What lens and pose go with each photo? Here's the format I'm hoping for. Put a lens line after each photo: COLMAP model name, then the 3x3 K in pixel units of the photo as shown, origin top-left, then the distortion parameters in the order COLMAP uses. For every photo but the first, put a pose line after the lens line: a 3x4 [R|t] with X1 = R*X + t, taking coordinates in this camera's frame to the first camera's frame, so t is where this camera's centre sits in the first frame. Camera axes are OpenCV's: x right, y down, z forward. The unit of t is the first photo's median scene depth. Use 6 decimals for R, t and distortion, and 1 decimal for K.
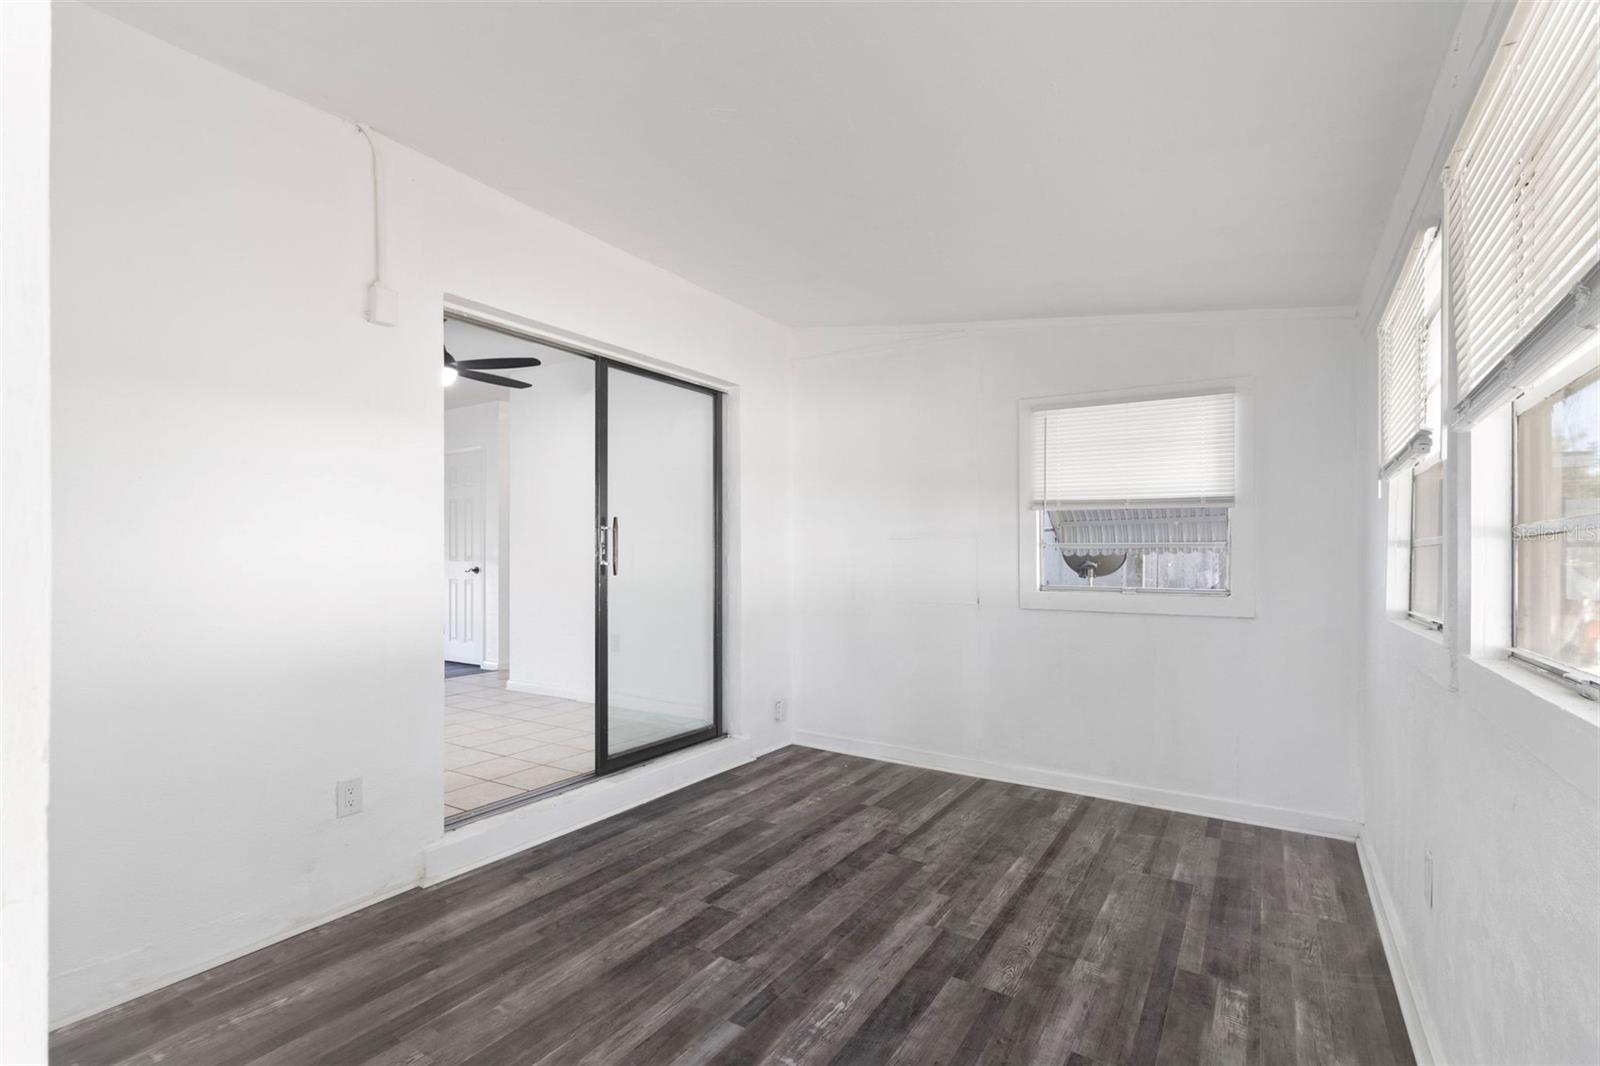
lens RADIAL K [[741.1, 0, 794.0], [0, 741.1, 555.2], [0, 0, 1]] dist [0.003409, 0.000278]
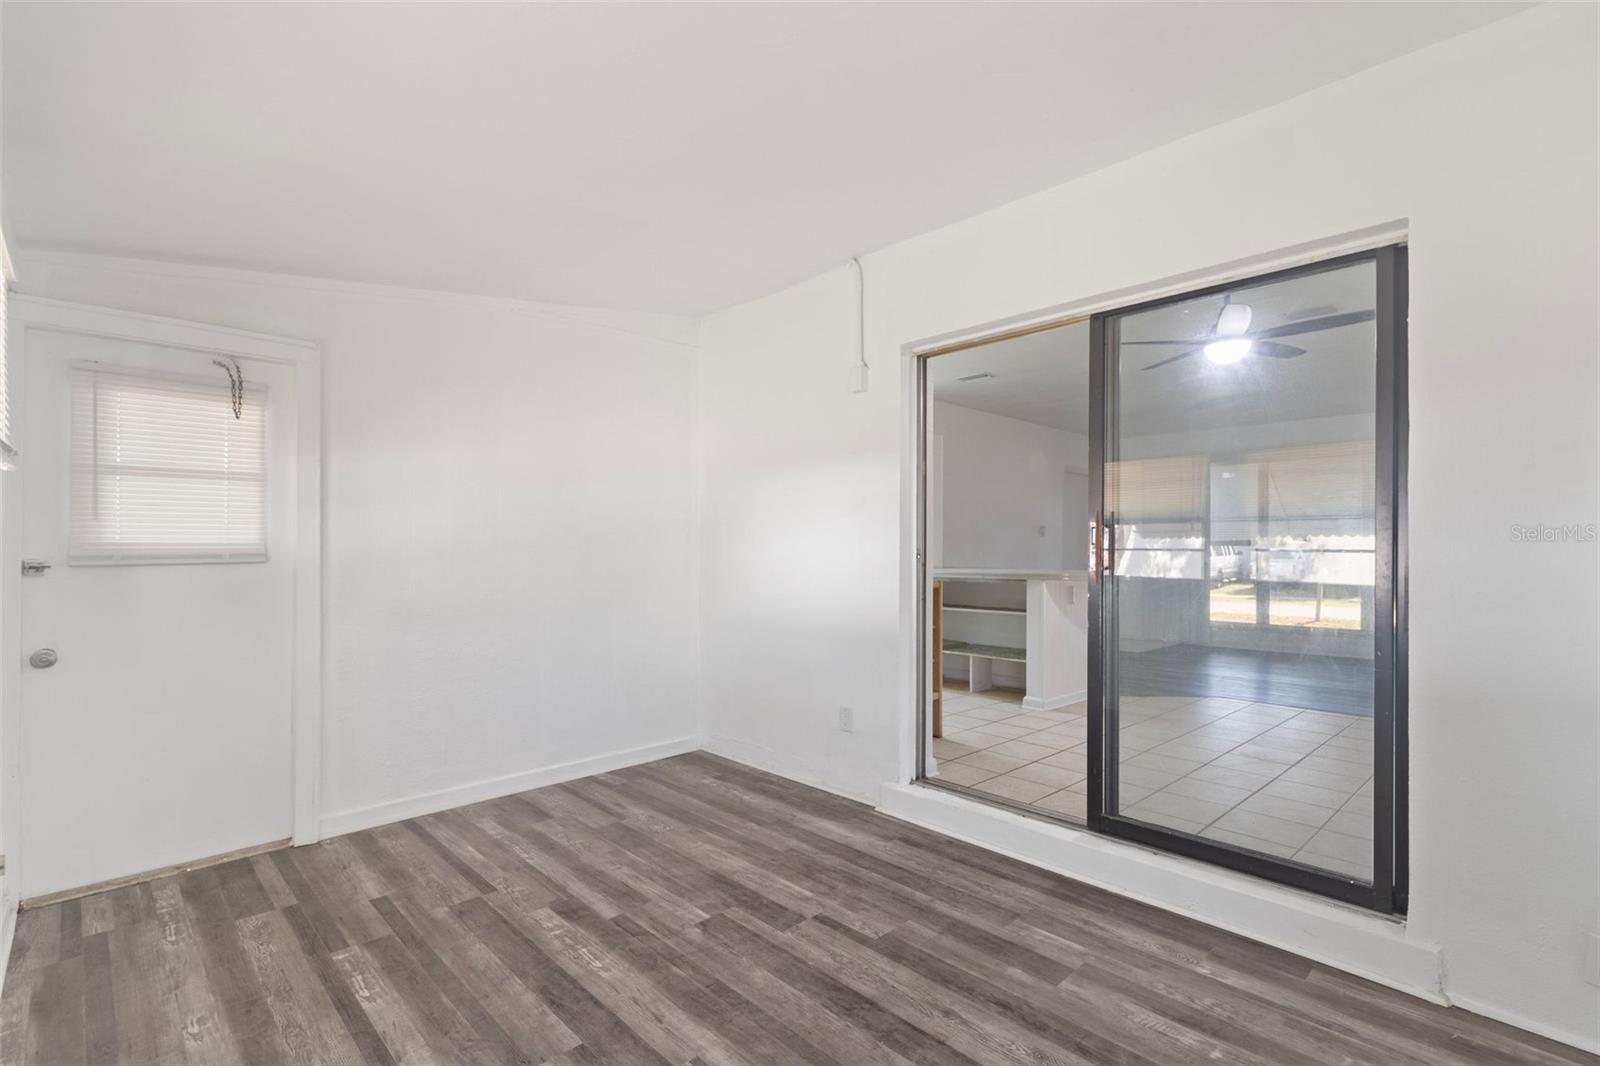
lens RADIAL K [[752.2, 0, 796.0], [0, 752.2, 540.0], [0, 0, 1]] dist [0.004018, 0.000426]
pose [[-0.241650, -0.011824, -0.970291, 0.772210], [-0.002439, 0.999930, -0.011577, -0.011311], [0.970360, -0.000431, -0.241662, 1.103638]]
